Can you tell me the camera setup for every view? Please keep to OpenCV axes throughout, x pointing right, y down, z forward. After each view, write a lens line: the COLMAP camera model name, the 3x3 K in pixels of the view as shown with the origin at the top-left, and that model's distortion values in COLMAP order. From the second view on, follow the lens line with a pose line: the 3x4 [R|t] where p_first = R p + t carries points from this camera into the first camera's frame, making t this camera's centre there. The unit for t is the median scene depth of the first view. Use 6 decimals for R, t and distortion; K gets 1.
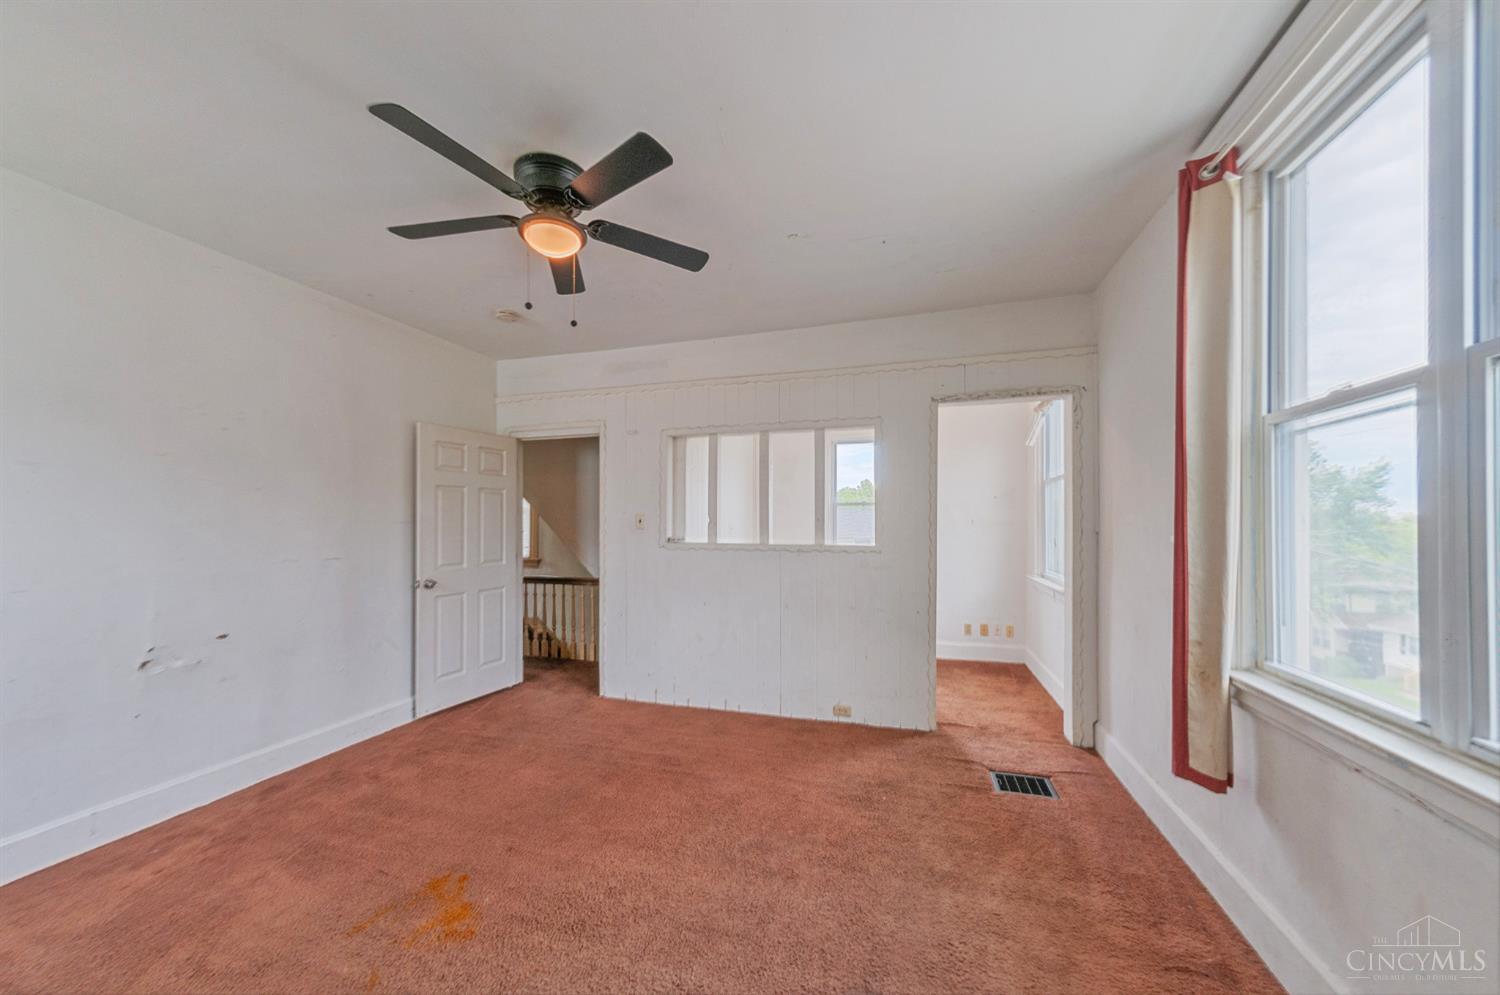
lens RADIAL K [[538.7, 0, 743.9], [0, 538.7, 521.1], [0, 0, 1]] dist [-0.000368, -0.000117]
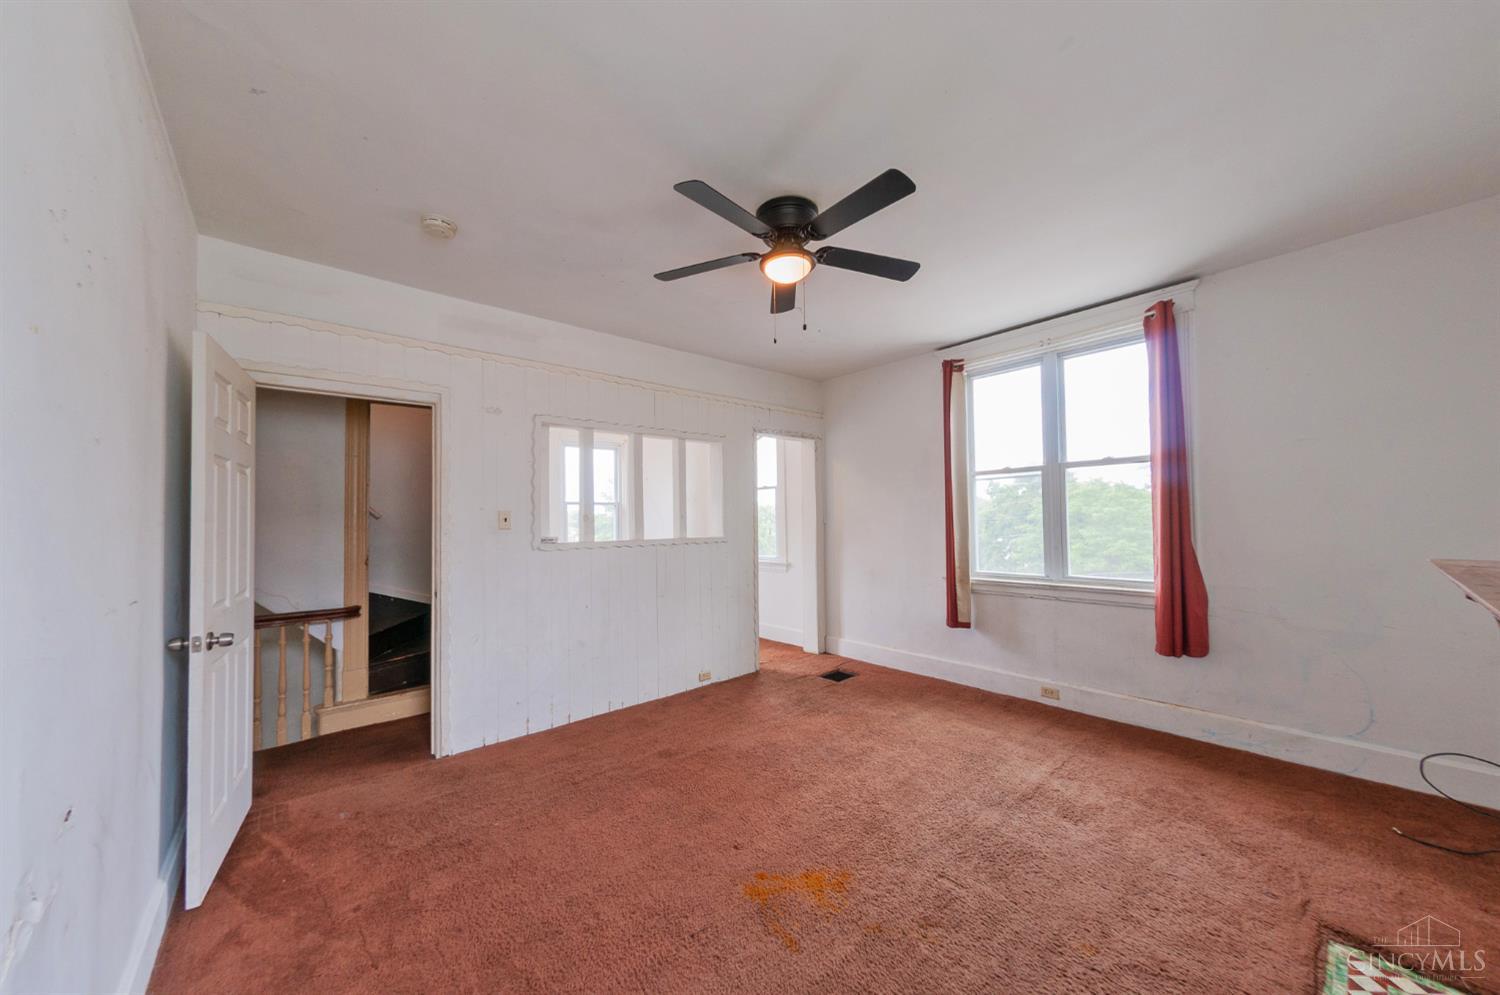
lens RADIAL K [[531.1, 0, 761.9], [0, 531.1, 509.1], [0, 0, 1]] dist [0.000962, 0.000070]
pose [[0.510980, 0.012295, 0.859505, -0.808125], [0.012924, 0.999675, -0.021983, 0.008410], [-0.859495, 0.022341, 0.510655, 0.290140]]
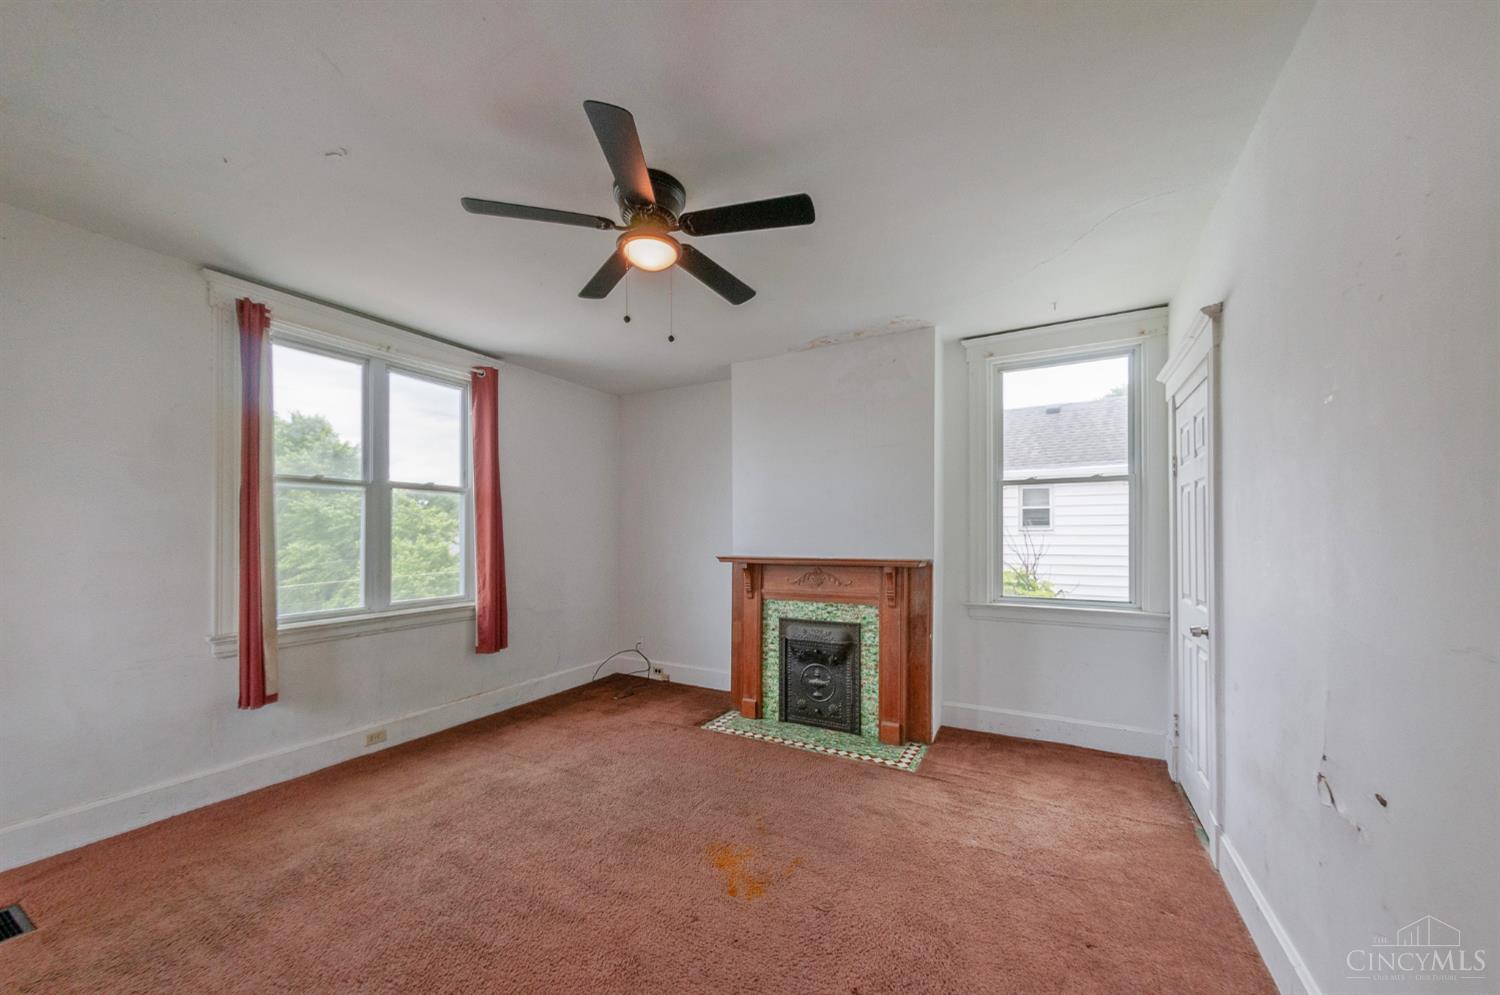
lens RADIAL K [[543.5, 0, 750.6], [0, 543.5, 535.2], [0, 0, 1]] dist [0.000043, -0.000028]
pose [[-0.981283, 0.008312, 0.192390, -0.438450], [0.007343, 0.999957, -0.005747, 0.008682], [-0.192430, -0.004226, -0.981302, 1.183451]]
